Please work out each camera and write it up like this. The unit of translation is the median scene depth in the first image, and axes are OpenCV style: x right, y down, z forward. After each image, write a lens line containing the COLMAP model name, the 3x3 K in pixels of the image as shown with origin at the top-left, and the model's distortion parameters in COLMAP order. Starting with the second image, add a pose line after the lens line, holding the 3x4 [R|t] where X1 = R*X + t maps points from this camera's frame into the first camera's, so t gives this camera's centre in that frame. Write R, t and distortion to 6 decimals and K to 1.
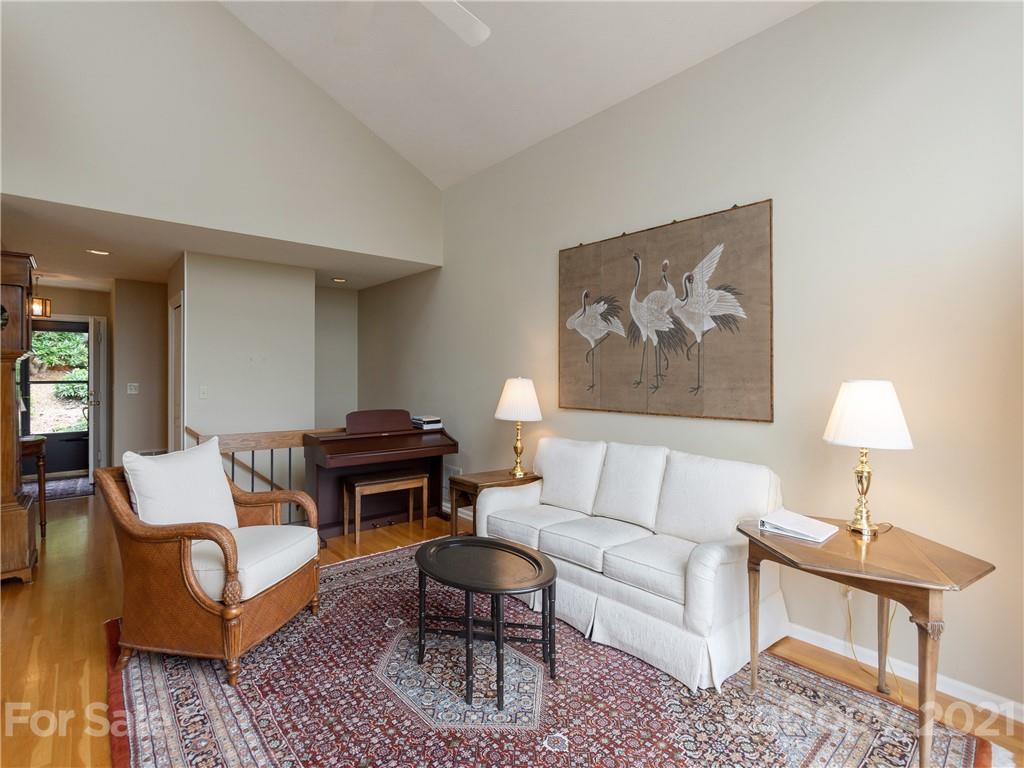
lens RADIAL K [[504.0, 0, 505.3], [0, 504.0, 367.5], [0, 0, 1]] dist [-0.014171, 0.012805]
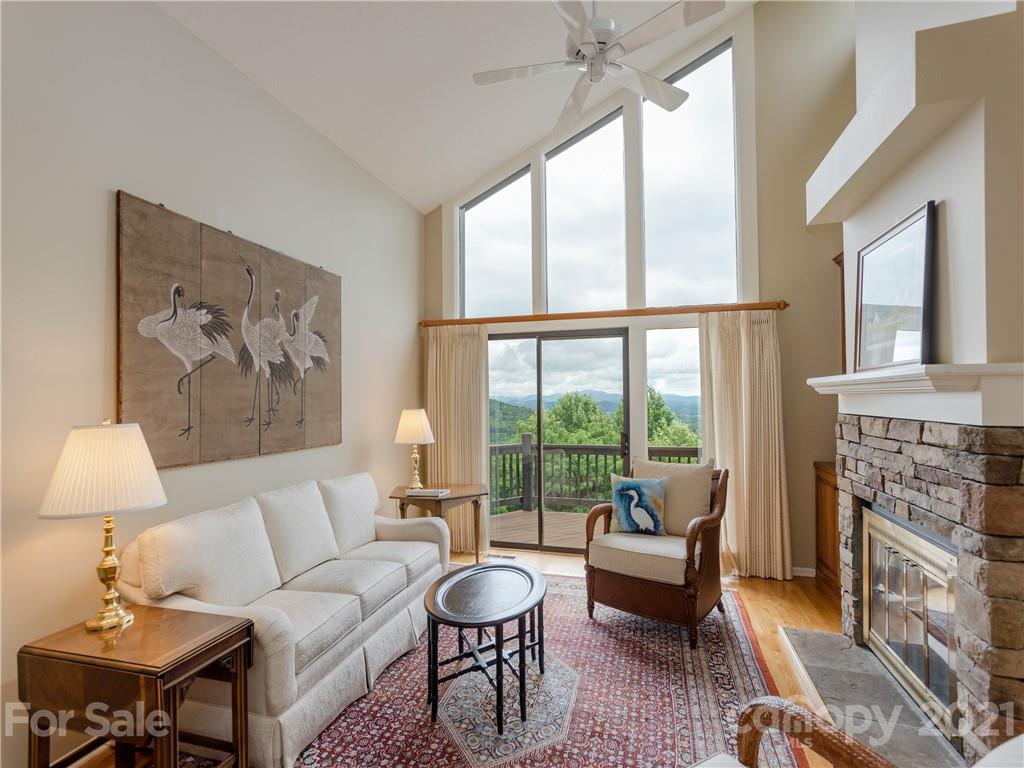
lens RADIAL K [[504.0, 0, 501.0], [0, 504.0, 387.4], [0, 0, 1]] dist [-0.014171, 0.012805]
pose [[-0.528438, 0.021809, 0.848691, -0.709206], [-0.004133, 0.999592, -0.028260, -0.002212], [-0.848962, -0.018442, -0.528133, 1.142770]]
